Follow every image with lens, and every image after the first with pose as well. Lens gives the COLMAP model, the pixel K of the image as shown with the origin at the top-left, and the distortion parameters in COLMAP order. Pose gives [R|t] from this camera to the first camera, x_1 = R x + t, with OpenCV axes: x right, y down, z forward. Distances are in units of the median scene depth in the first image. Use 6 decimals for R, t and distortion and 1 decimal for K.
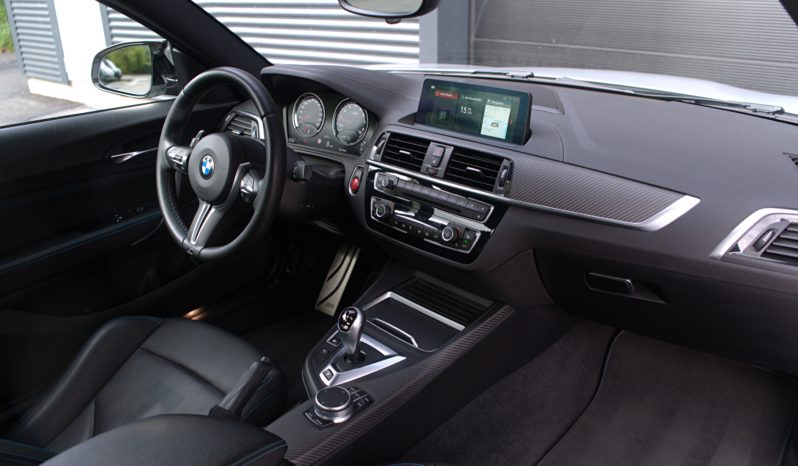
lens RADIAL K [[645.9, 0, 399.0], [0, 645.9, 233.0], [0, 0, 1]] dist [-0.152458, 0.001773]
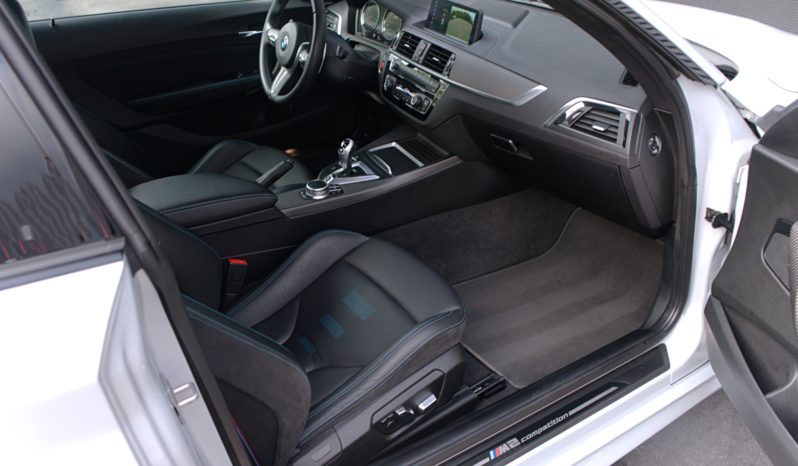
lens RADIAL K [[661.7, 0, 398.3], [0, 661.7, 220.7], [0, 0, 1]] dist [-0.101685, 0.000700]
pose [[0.946443, 0.166331, -0.276729, 0.485802], [-0.135801, 0.982667, 0.126189, 0.084503], [0.292921, -0.081851, 0.952627, -0.488472]]
